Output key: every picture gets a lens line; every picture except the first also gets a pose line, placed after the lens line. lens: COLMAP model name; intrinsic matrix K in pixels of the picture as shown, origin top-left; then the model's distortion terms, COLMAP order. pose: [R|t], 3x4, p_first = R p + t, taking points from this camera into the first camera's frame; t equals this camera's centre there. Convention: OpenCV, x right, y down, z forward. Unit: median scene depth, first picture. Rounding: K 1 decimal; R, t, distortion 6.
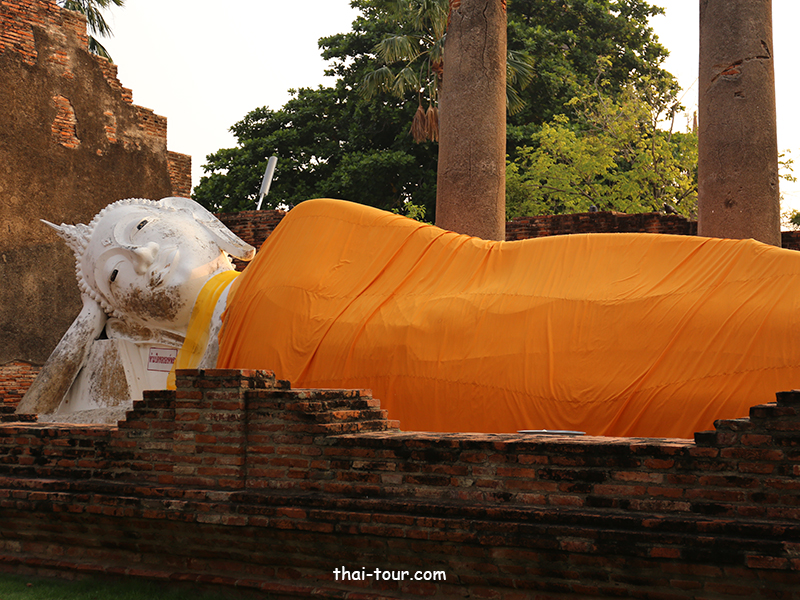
lens RADIAL K [[1249.0, 0, 431.3], [0, 1249.0, 307.0], [0, 0, 1]] dist [0.063758, 0.000000]
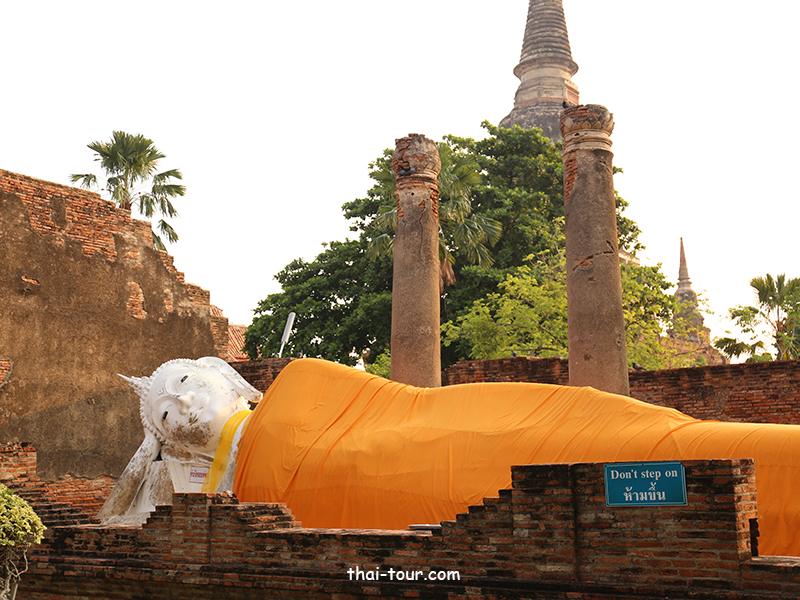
lens RADIAL K [[1098.1, 0, 340.6], [0, 1098.1, 300.3], [0, 0, 1]] dist [0.034356, 0.000000]
pose [[0.992646, -0.035874, -0.115613, 0.093974], [0.024267, 0.994663, -0.100281, -0.025483], [0.118593, 0.096738, 0.988219, -0.222029]]
